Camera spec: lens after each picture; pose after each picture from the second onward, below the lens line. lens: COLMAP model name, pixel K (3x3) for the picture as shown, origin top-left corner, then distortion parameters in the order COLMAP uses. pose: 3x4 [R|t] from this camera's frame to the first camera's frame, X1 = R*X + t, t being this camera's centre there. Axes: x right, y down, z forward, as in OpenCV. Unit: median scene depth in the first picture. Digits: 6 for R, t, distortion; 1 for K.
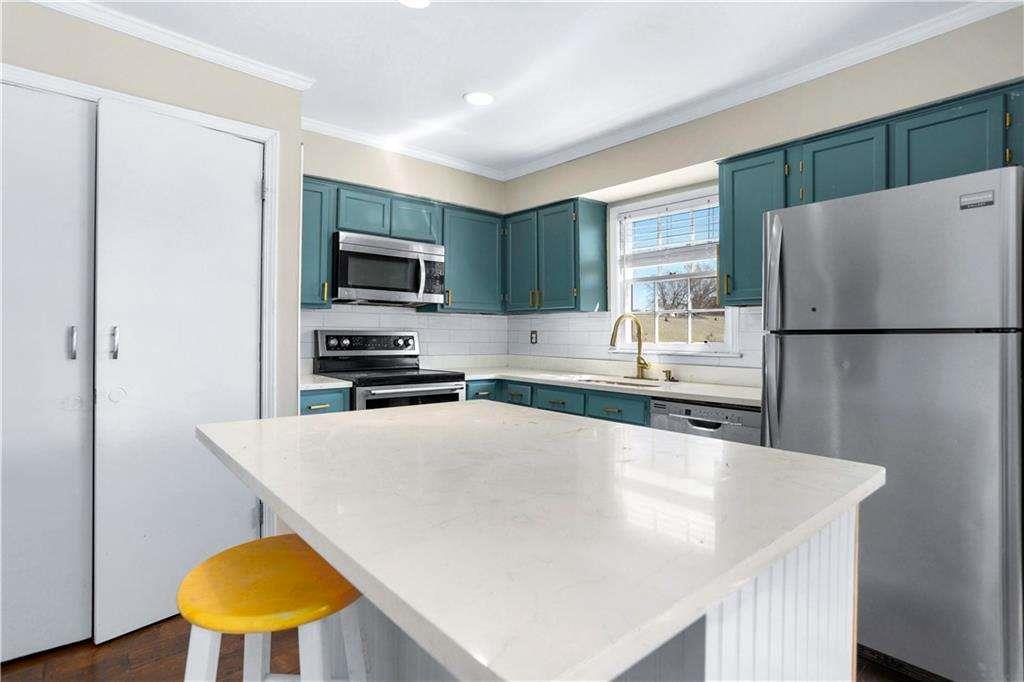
lens RADIAL K [[507.3, 0, 509.3], [0, 507.3, 333.9], [0, 0, 1]] dist [-0.050692, 0.029535]
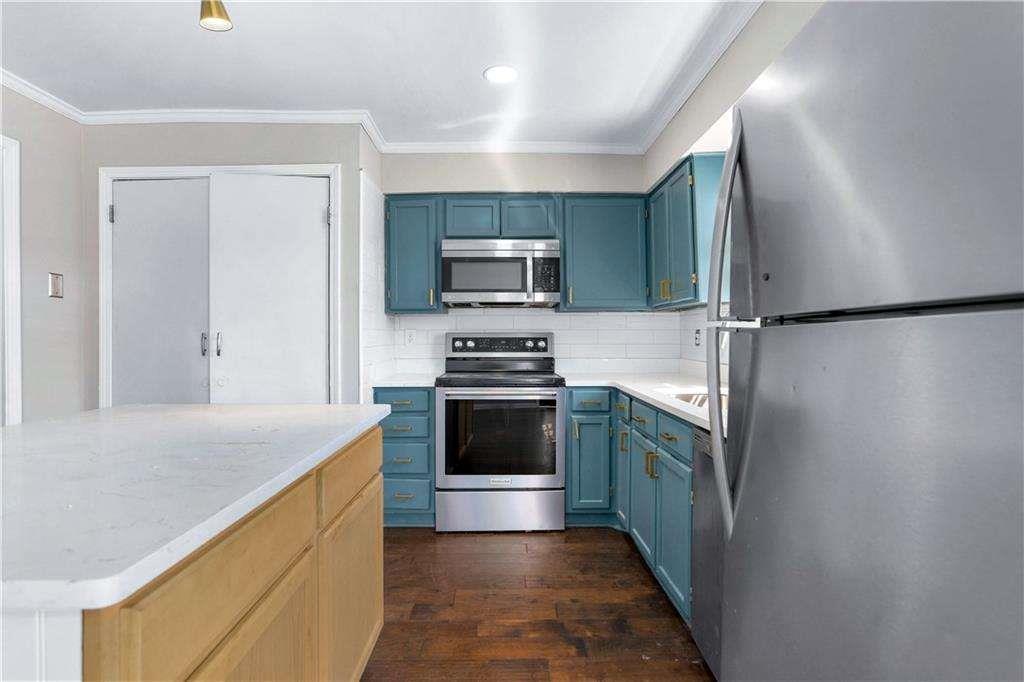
lens RADIAL K [[507.3, 0, 509.3], [0, 507.3, 333.9], [0, 0, 1]] dist [-0.050692, 0.029535]
pose [[0.767329, -0.013351, -0.641115, 0.410099], [0.009537, 0.999910, -0.009408, 0.006084], [0.641183, 0.001105, 0.767387, 0.244296]]
